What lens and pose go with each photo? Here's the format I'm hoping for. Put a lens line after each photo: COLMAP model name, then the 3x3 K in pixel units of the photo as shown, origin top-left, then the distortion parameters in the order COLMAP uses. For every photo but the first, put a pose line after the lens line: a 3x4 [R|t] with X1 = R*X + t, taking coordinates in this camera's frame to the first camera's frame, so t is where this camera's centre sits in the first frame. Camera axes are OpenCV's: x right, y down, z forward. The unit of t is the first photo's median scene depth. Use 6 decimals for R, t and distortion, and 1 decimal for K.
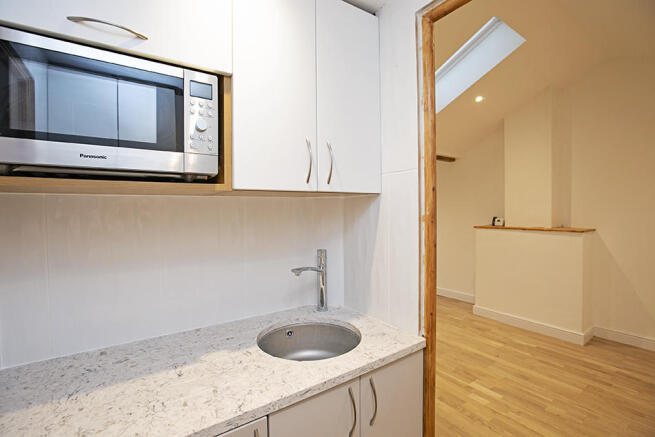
lens RADIAL K [[300.8, 0, 326.8], [0, 300.8, 217.6], [0, 0, 1]] dist [-0.029384, 0.005922]
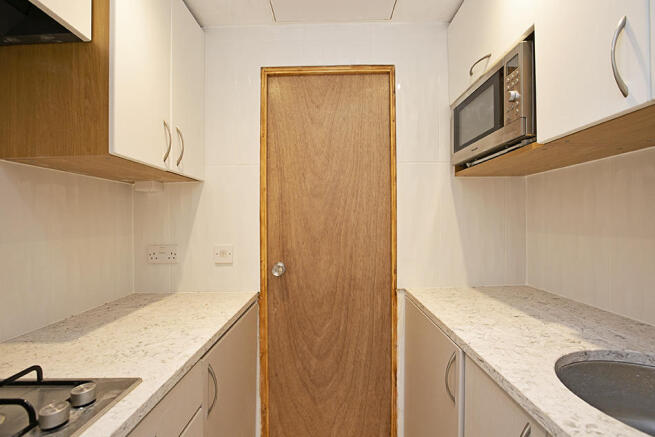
lens RADIAL K [[300.8, 0, 326.8], [0, 300.8, 220.4], [0, 0, 1]] dist [-0.029384, 0.005922]
pose [[-0.575937, 0.021215, -0.817219, 0.406961], [0.006325, 0.999749, 0.021496, 0.056522], [0.817470, 0.007212, -0.575926, 0.488381]]
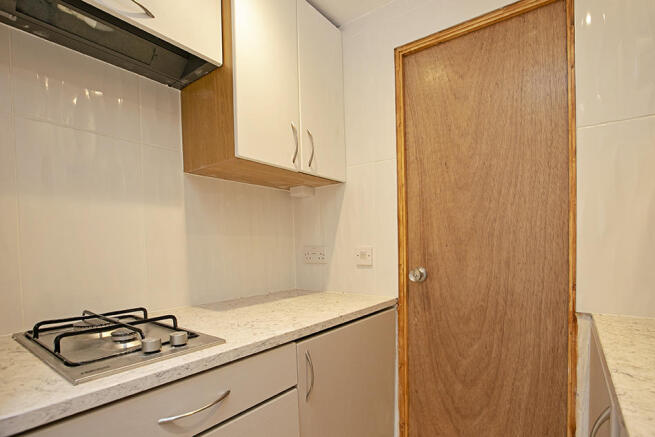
lens RADIAL K [[322.3, 0, 351.5], [0, 322.3, 252.3], [0, 0, 1]] dist [-0.027157, 0.003588]
pose [[-0.933980, 0.037543, -0.355348, 0.265941], [0.019556, 0.998345, 0.054076, 0.099712], [0.356791, 0.043556, -0.933168, 0.566954]]
